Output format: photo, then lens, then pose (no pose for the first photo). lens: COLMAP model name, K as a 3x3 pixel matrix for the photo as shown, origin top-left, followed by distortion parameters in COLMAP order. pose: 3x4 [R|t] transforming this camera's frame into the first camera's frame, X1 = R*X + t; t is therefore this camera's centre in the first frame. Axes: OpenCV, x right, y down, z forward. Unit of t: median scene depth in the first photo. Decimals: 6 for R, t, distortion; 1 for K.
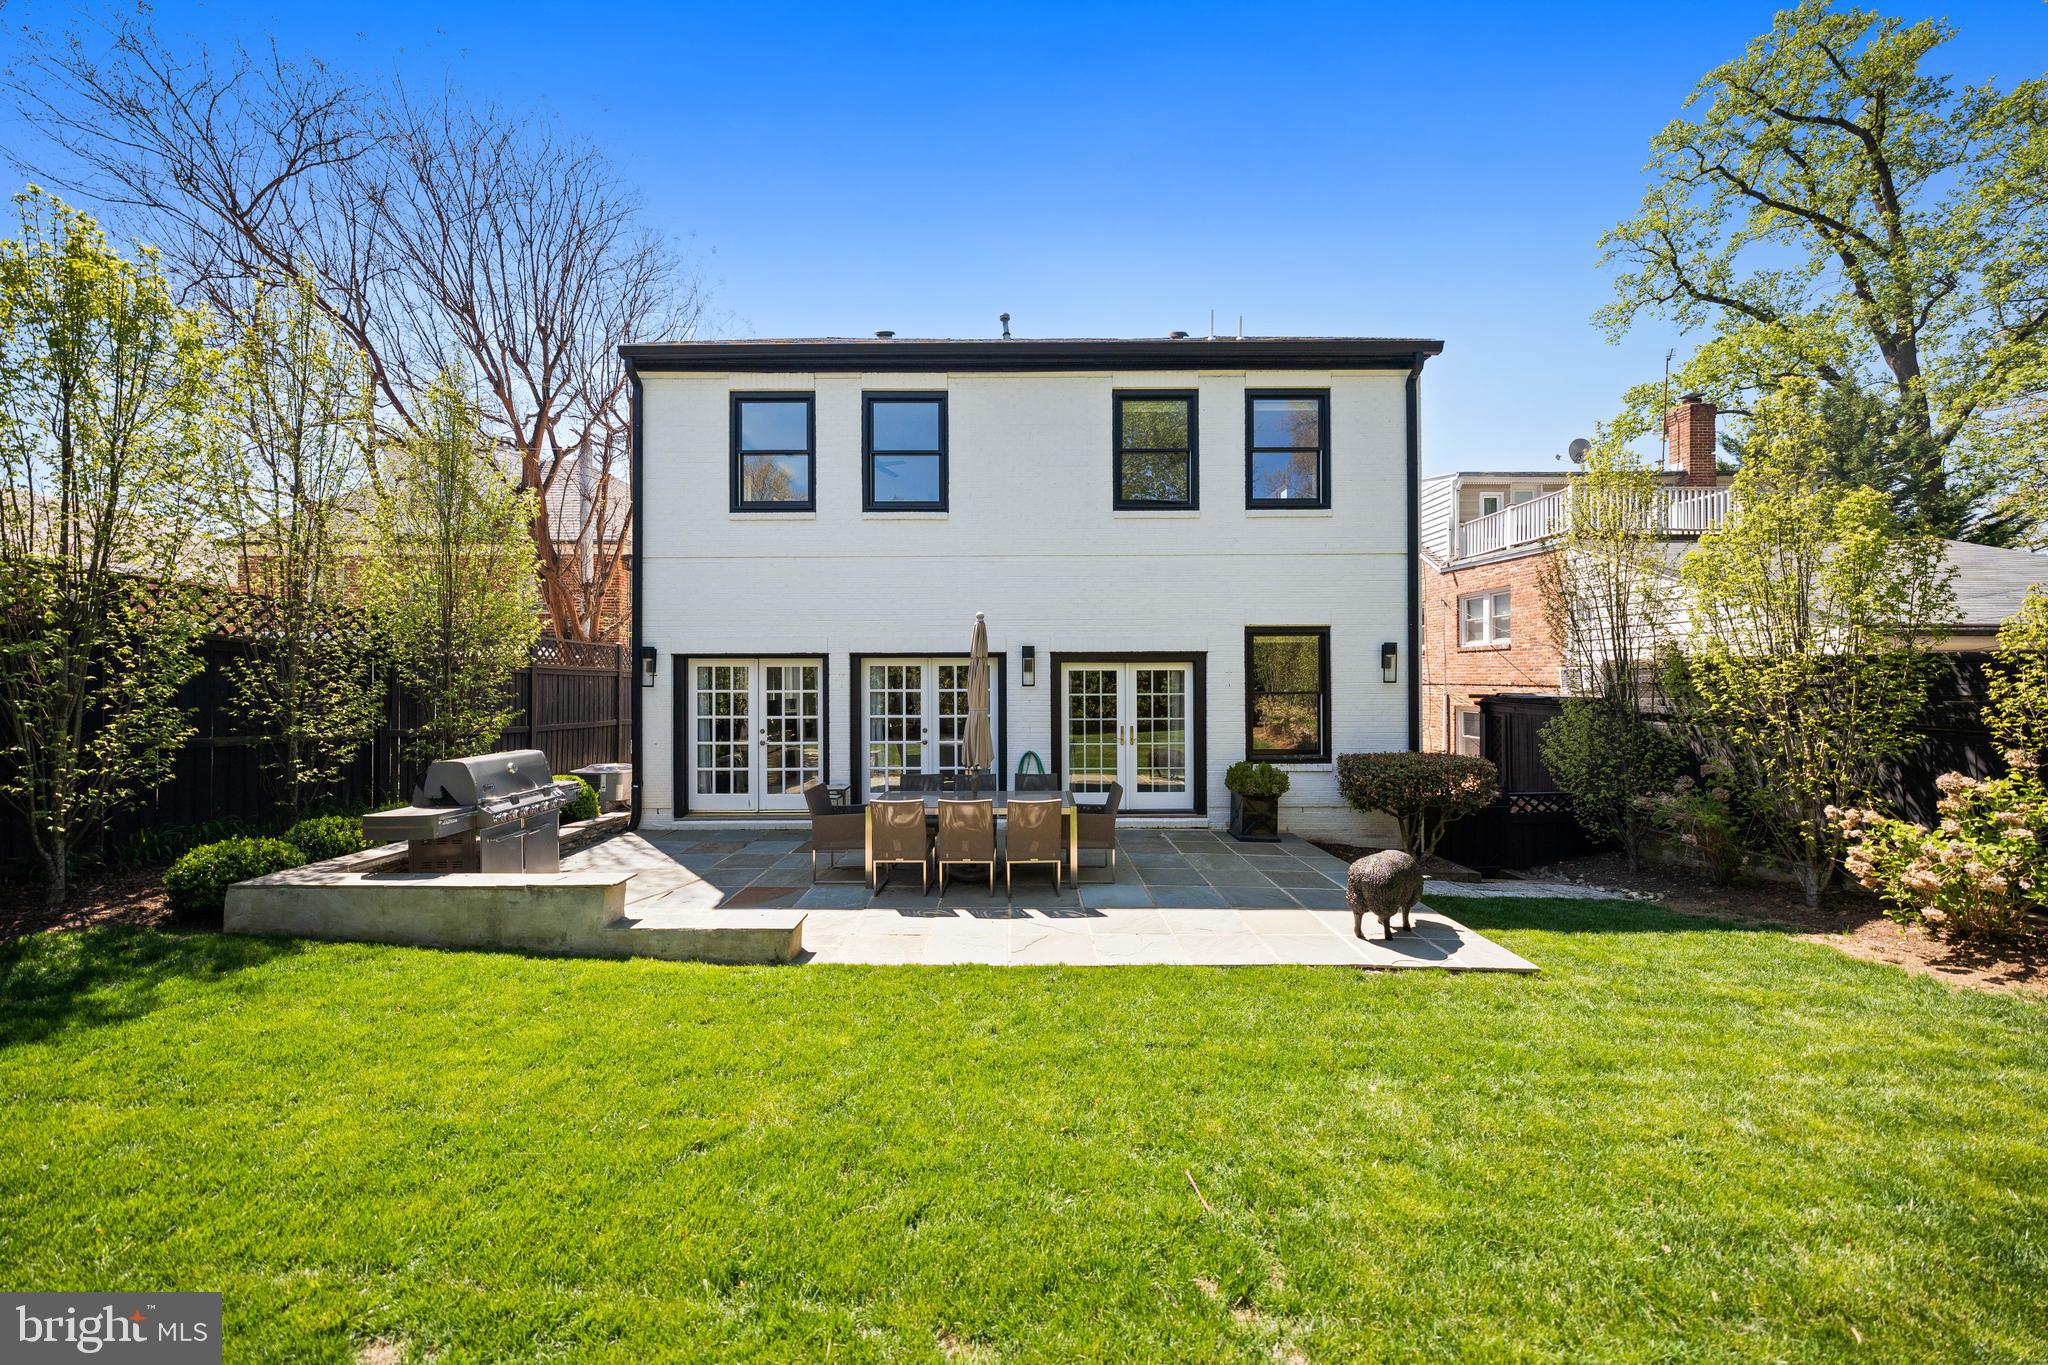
lens RADIAL K [[700.3, 0, 1026.5], [0, 700.3, 678.6], [0, 0, 1]] dist [-0.004156, 0.000697]
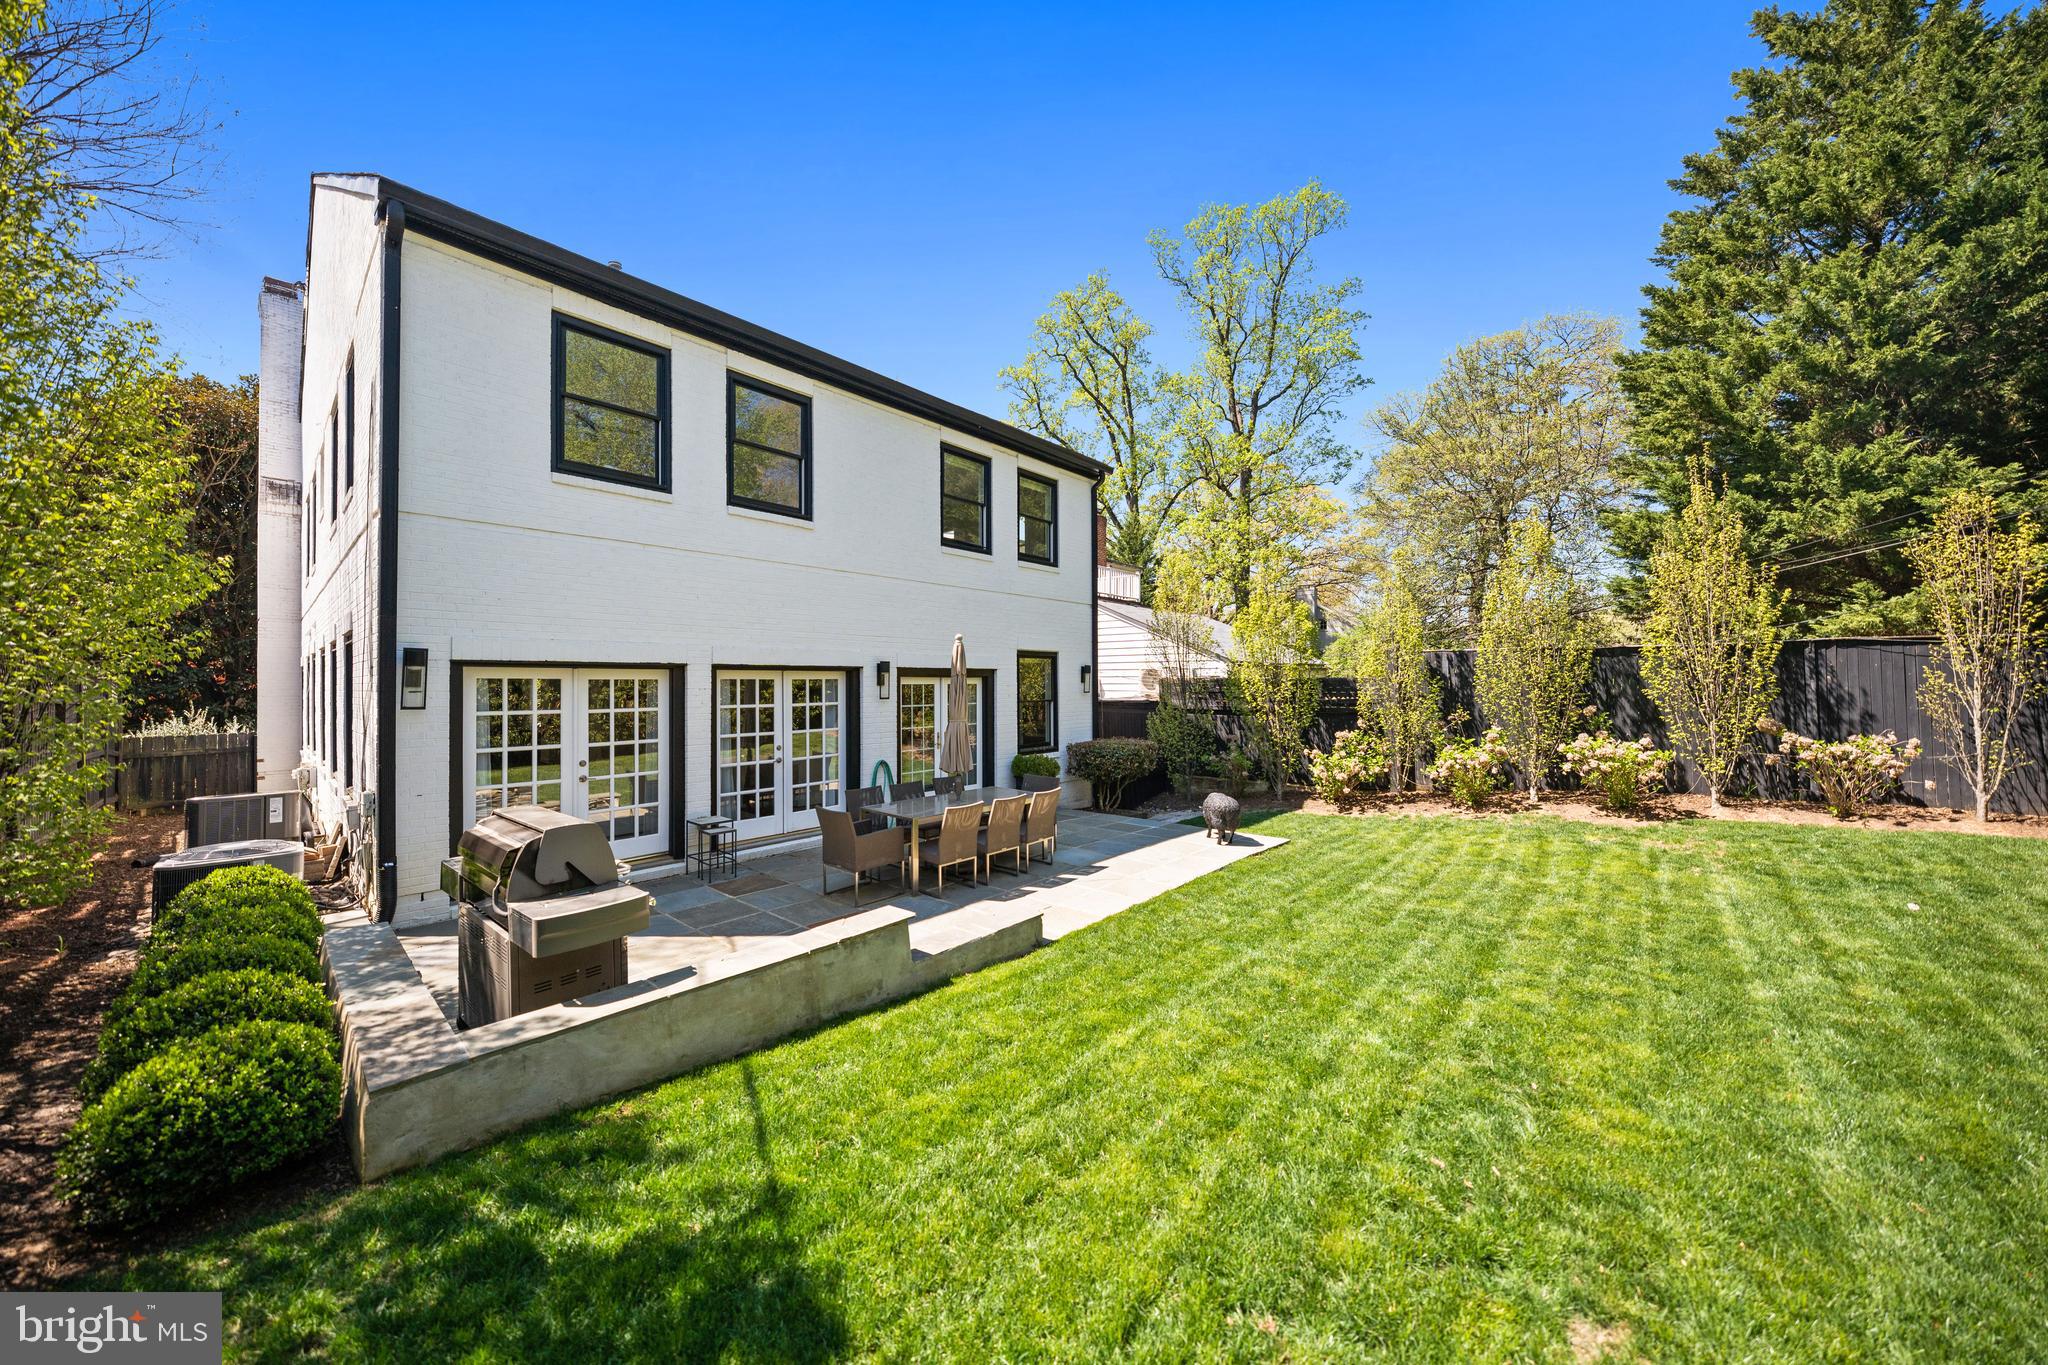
lens RADIAL K [[700.3, 0, 1022.9], [0, 700.3, 676.4], [0, 0, 1]] dist [-0.004156, 0.000697]
pose [[0.661828, 0.008398, 0.749609, -0.646553], [0.000344, 0.999934, -0.011506, -0.010949], [-0.749656, 0.007873, 0.661781, 0.135558]]
